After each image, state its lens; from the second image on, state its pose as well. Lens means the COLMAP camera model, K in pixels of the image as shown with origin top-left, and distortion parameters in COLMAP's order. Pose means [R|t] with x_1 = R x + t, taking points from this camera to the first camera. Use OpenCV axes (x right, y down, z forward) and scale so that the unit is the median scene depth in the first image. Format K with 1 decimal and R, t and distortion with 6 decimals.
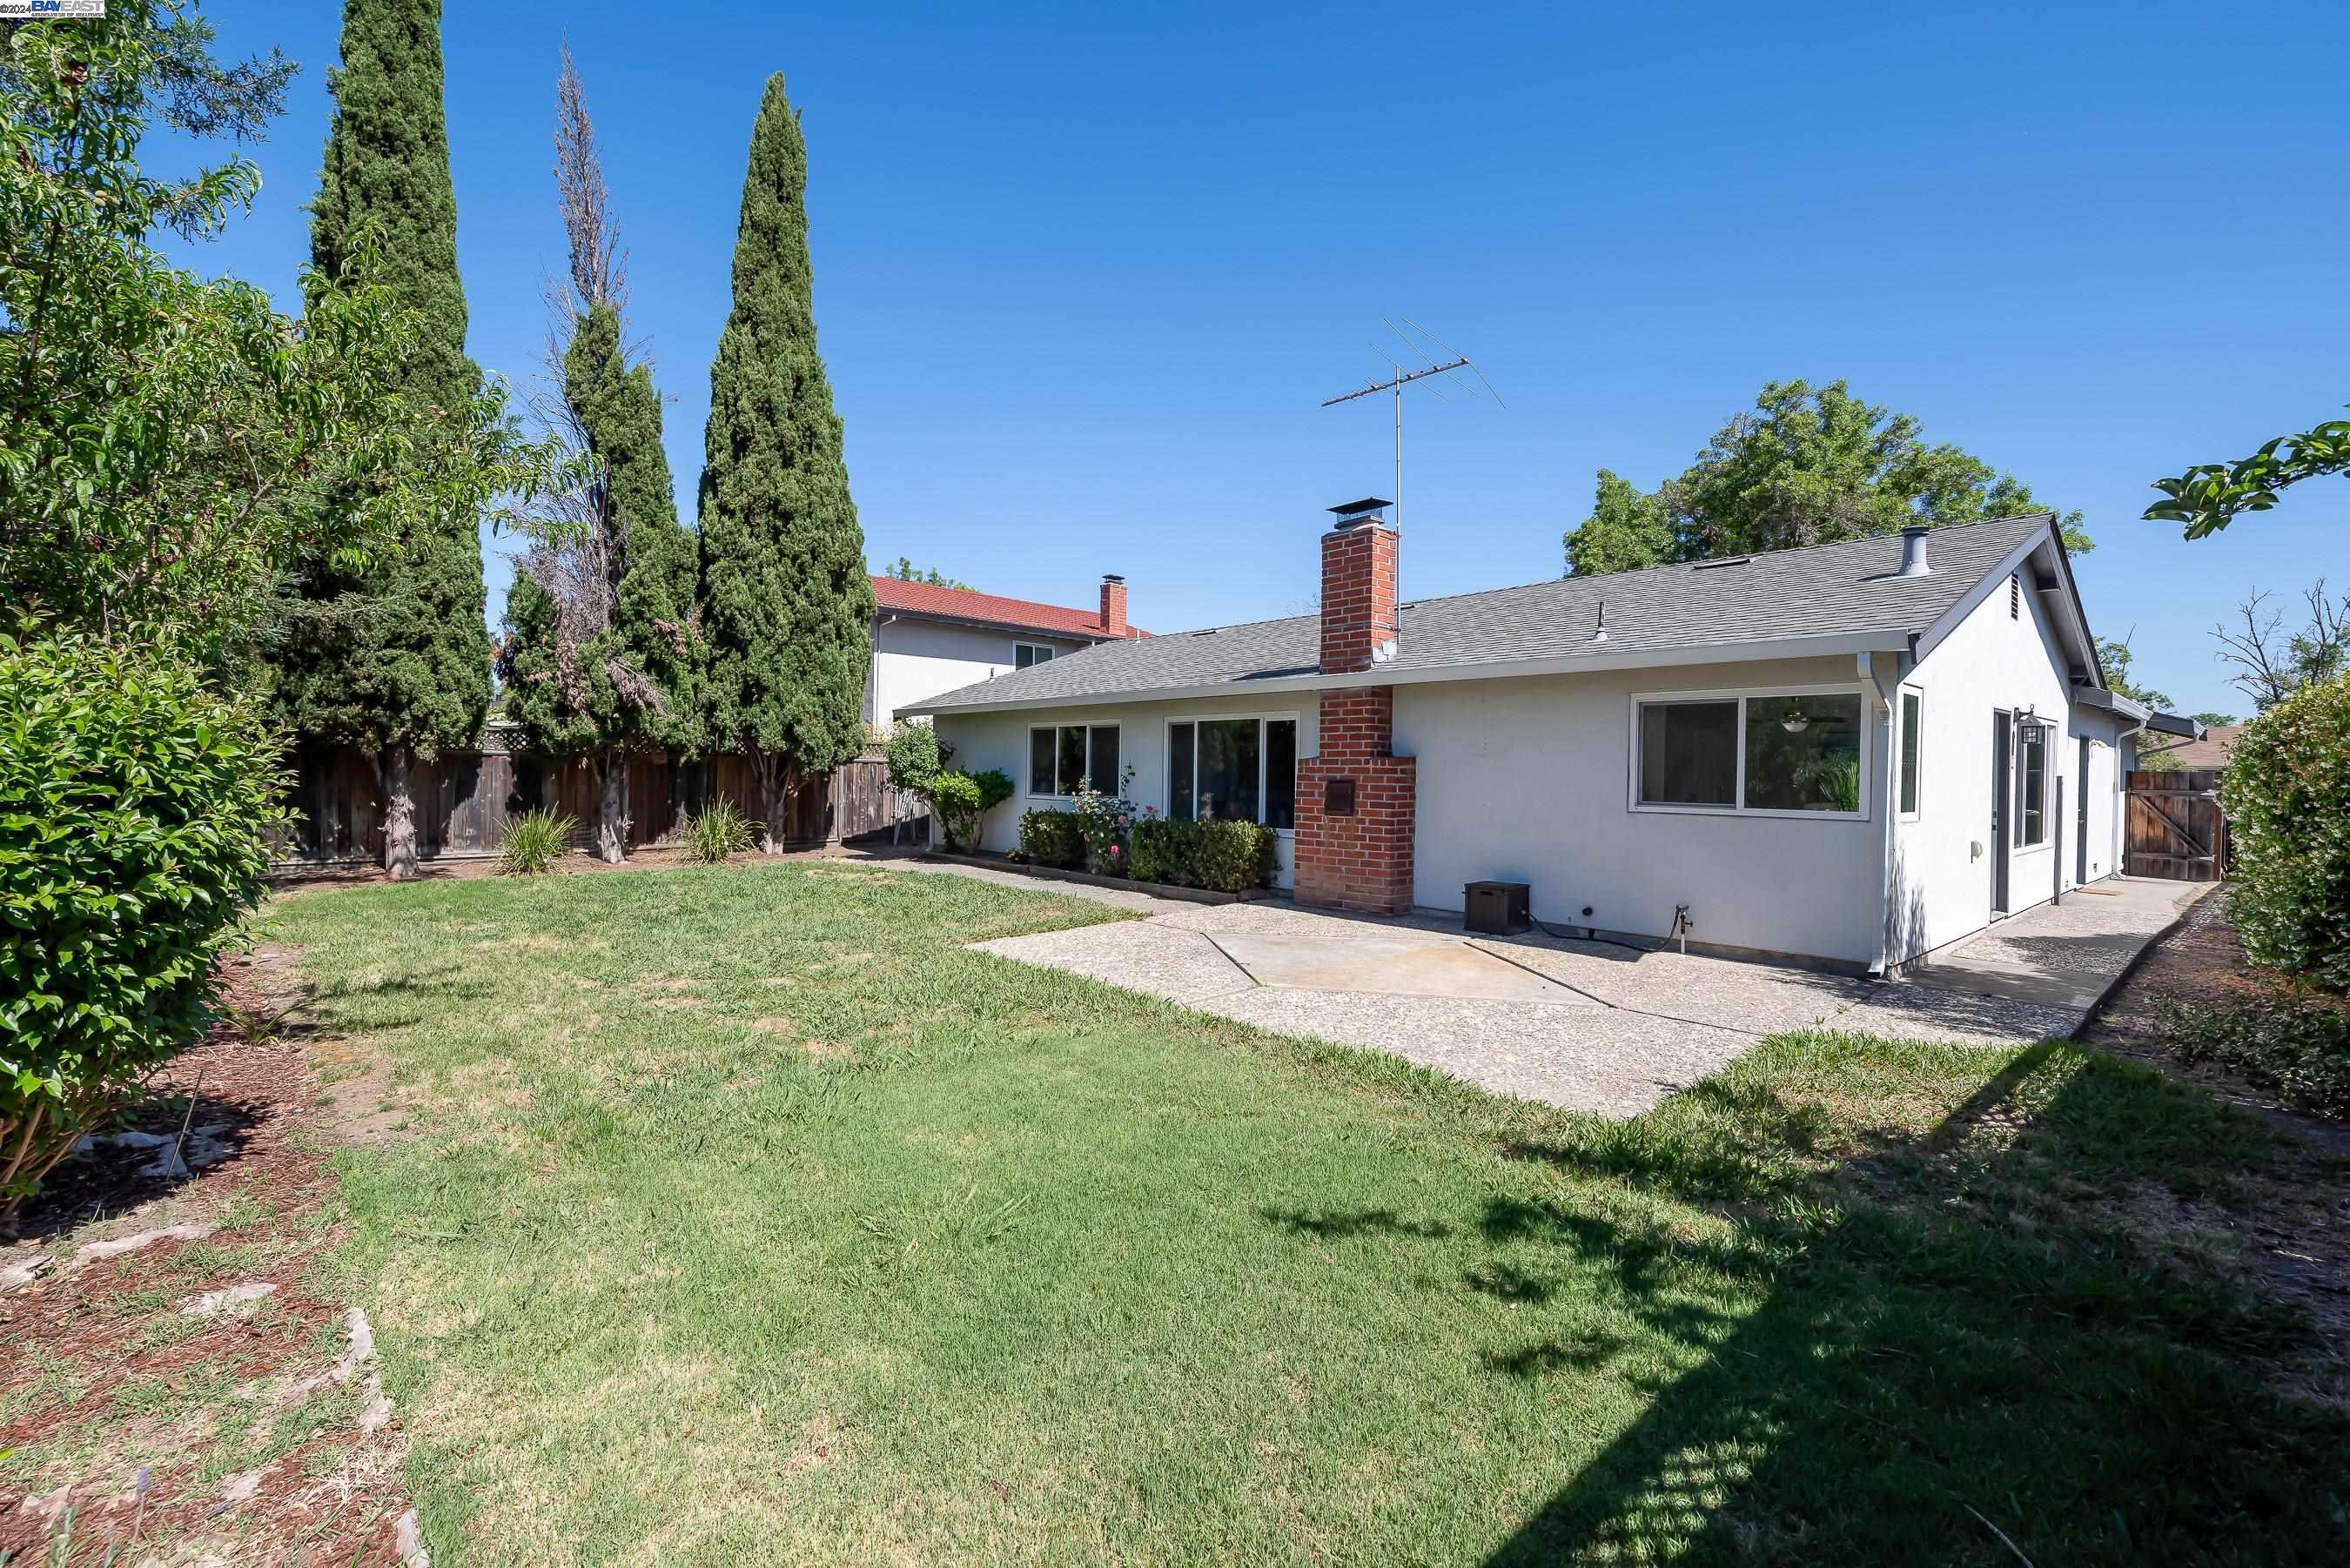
lens RADIAL K [[1027.5, 0, 1166.2], [0, 1027.5, 776.3], [0, 0, 1]] dist [0.005598, 0.000693]
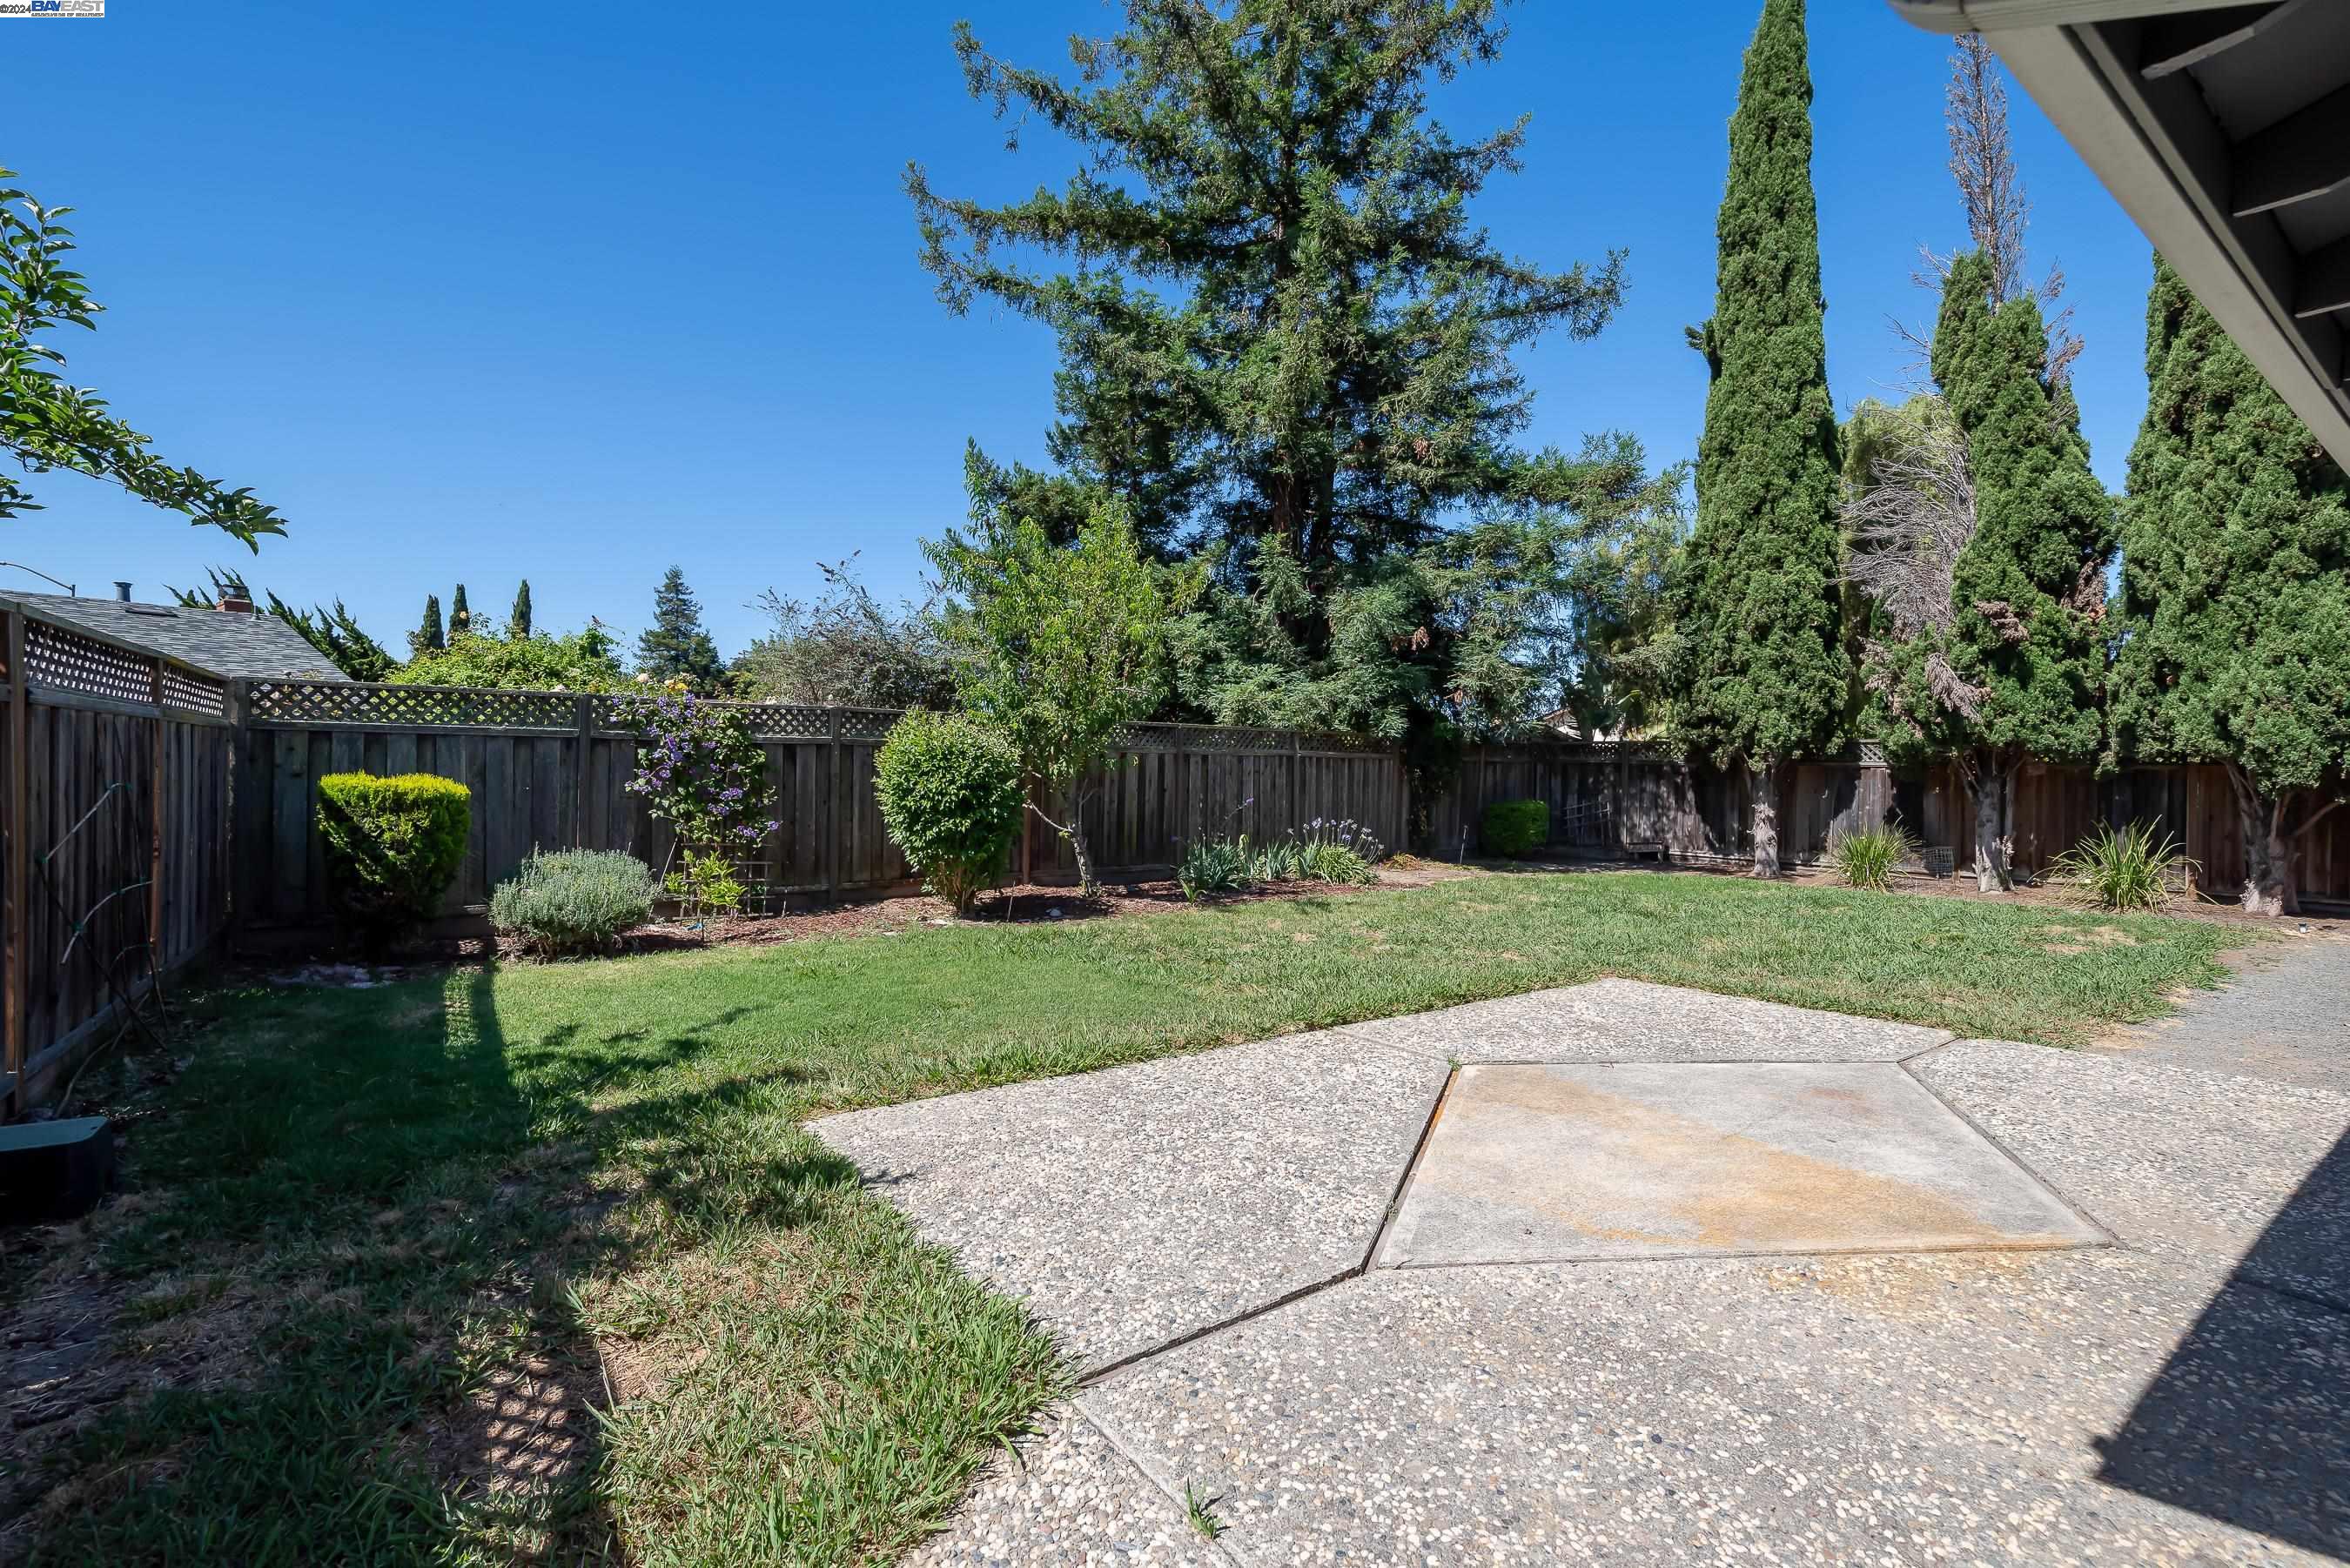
lens RADIAL K [[1027.5, 0, 1164.2], [0, 1027.5, 778.2], [0, 0, 1]] dist [0.005598, 0.000693]
pose [[-0.127083, -0.004272, -0.991883, 0.469302], [-0.022704, 0.999741, -0.001397, 0.007802], [0.991632, 0.022343, -0.127147, 0.508169]]
